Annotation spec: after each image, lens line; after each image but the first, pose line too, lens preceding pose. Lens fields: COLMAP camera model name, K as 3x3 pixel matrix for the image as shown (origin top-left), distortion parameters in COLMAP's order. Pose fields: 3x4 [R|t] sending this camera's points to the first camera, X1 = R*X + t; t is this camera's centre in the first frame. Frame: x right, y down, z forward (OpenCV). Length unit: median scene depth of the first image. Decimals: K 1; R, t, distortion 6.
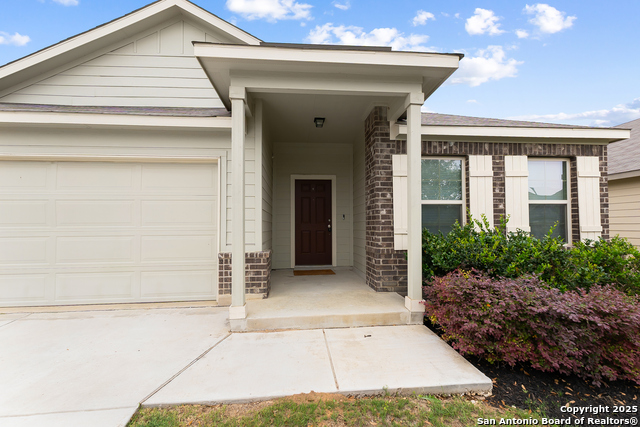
lens RADIAL K [[270.2, 0, 318.3], [0, 270.2, 211.2], [0, 0, 1]] dist [0.013666, 0.000039]
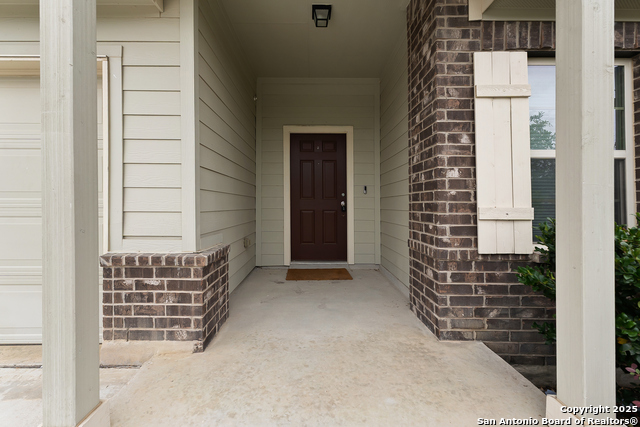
lens RADIAL K [[275.3, 0, 285.7], [0, 275.3, 189.6], [0, 0, 1]] dist [0.000276, -0.000056]
pose [[0.984148, -0.001069, -0.177344, 0.033839], [0.001389, 0.999998, 0.001681, 0.030172], [0.177342, -0.001901, 0.984147, 0.464720]]
